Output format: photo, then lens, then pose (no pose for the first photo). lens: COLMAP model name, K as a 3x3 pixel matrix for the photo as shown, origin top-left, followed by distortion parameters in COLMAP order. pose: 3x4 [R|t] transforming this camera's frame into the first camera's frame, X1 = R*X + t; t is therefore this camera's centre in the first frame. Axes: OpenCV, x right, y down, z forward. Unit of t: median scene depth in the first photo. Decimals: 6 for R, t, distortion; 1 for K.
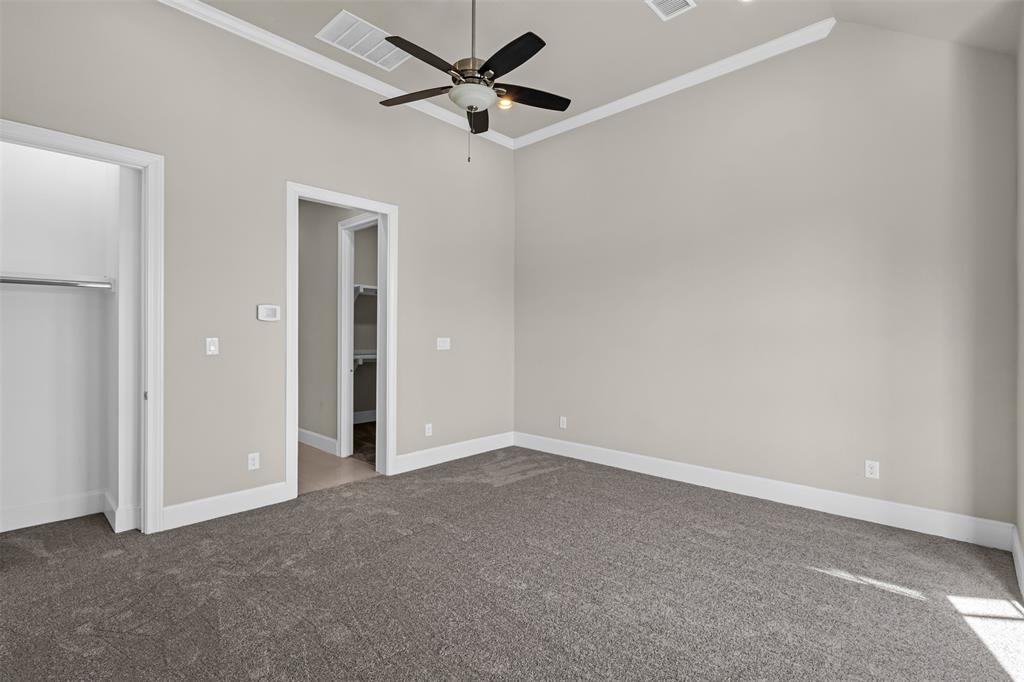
lens RADIAL K [[480.0, 0, 509.8], [0, 480.0, 333.7], [0, 0, 1]] dist [-0.001704, 0.001208]
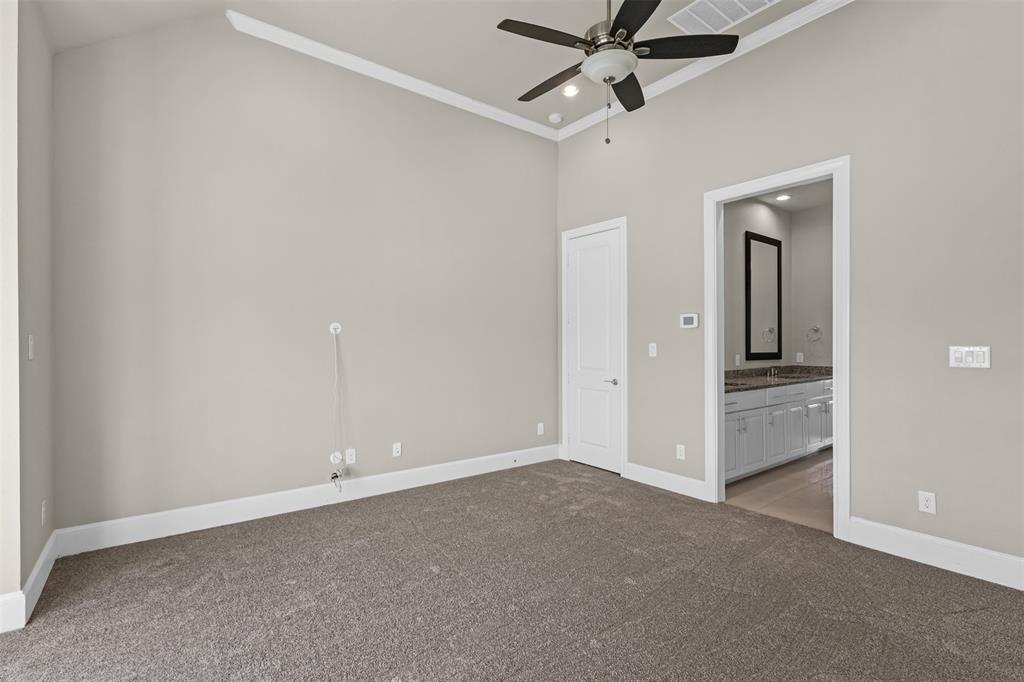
lens RADIAL K [[481.7, 0, 512.0], [0, 481.7, 341.0], [0, 0, 1]] dist [0.001139, 0.000411]
pose [[-0.155425, -0.000947, -0.987847, 0.538565], [0.003399, 0.999993, -0.001493, 0.001952], [0.987842, -0.003590, -0.155421, 0.640542]]
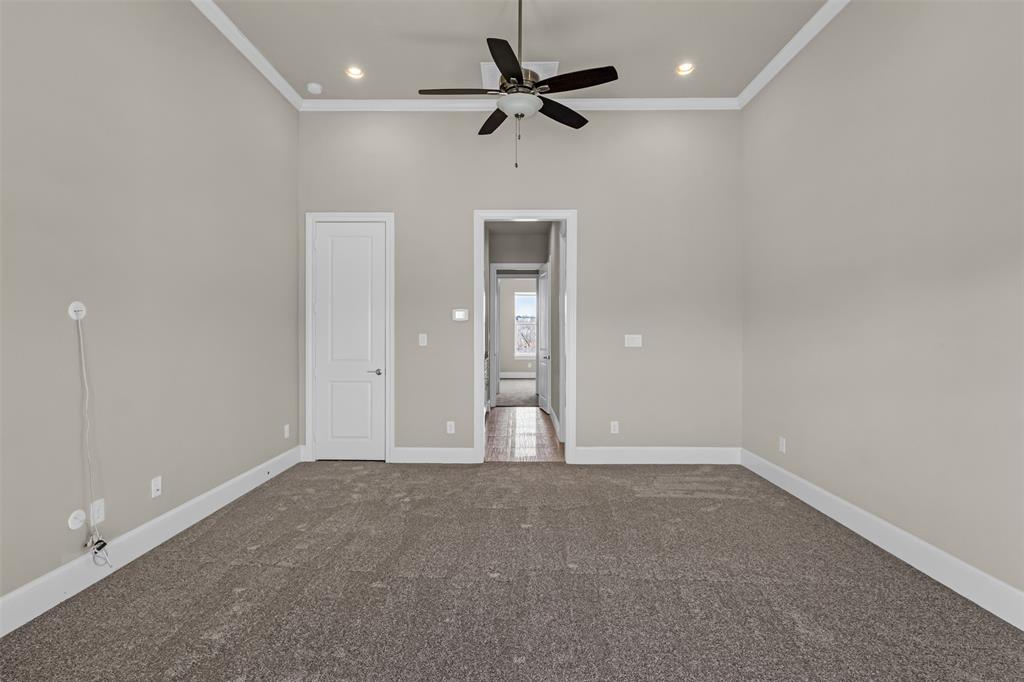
lens RADIAL K [[480.0, 0, 509.8], [0, 480.0, 333.7], [0, 0, 1]] dist [-0.001704, 0.001208]
pose [[0.676259, 0.002351, -0.736660, 0.452431], [0.002650, 0.999981, 0.005623, 0.000024], [0.736659, -0.005755, 0.676240, 0.183615]]
